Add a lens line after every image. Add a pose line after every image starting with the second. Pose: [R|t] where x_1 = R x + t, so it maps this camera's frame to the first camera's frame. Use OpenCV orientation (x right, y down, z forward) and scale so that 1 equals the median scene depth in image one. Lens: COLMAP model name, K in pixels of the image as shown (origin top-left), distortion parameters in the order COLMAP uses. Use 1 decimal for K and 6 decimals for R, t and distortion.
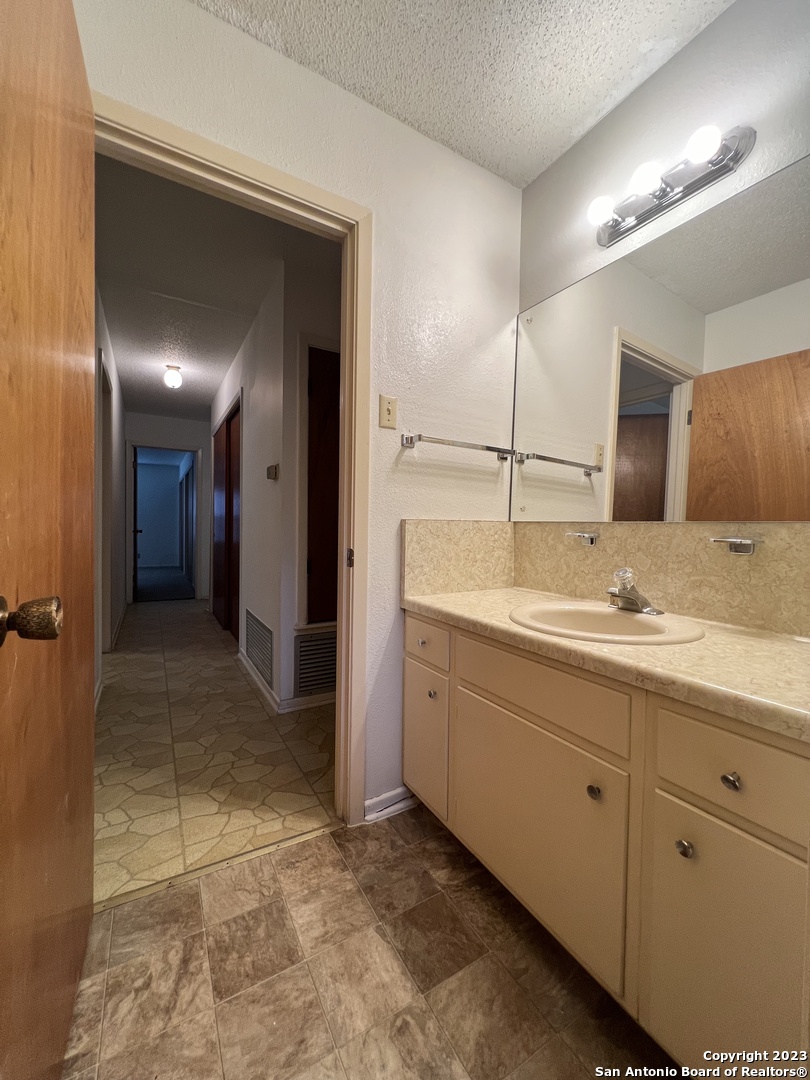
lens RADIAL K [[435.7, 0, 407.5], [0, 435.7, 541.9], [0, 0, 1]] dist [-0.000757, 0.001814]
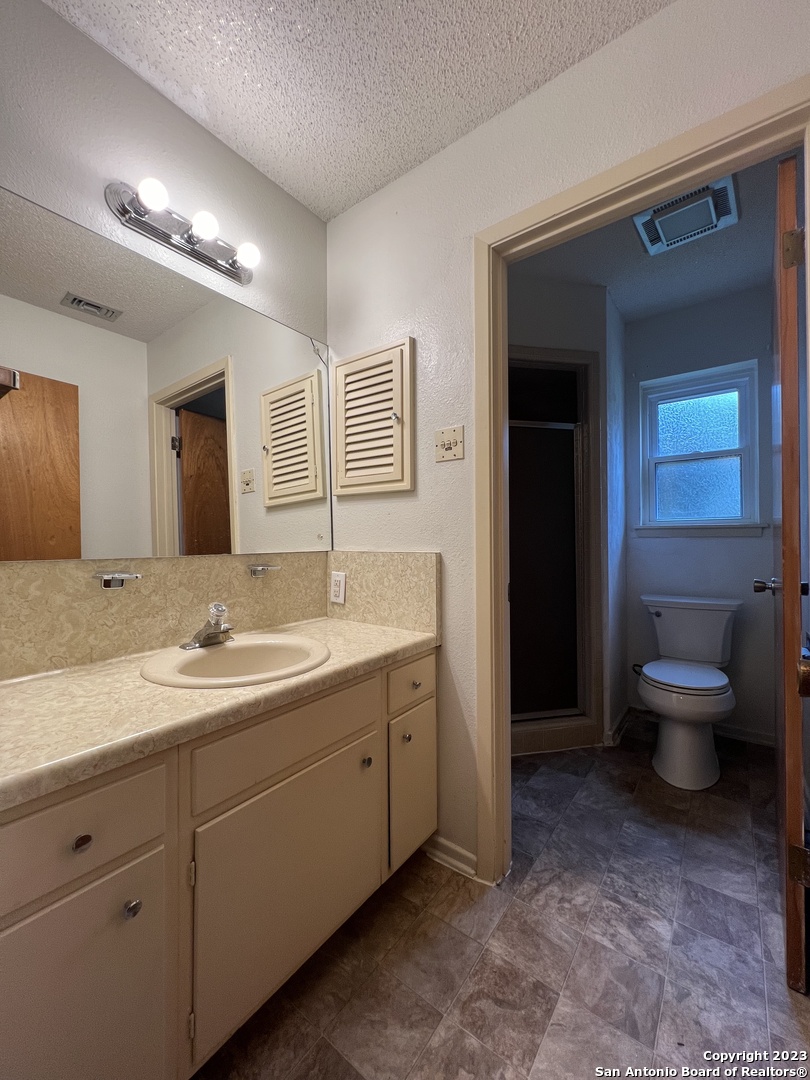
lens RADIAL K [[435.7, 0, 405.3], [0, 435.7, 540.6], [0, 0, 1]] dist [-0.000757, 0.001814]
pose [[-0.381747, -0.022117, 0.924002, -0.628983], [0.029753, 0.998901, 0.036203, -0.114276], [-0.923788, 0.041313, -0.380670, 1.027018]]
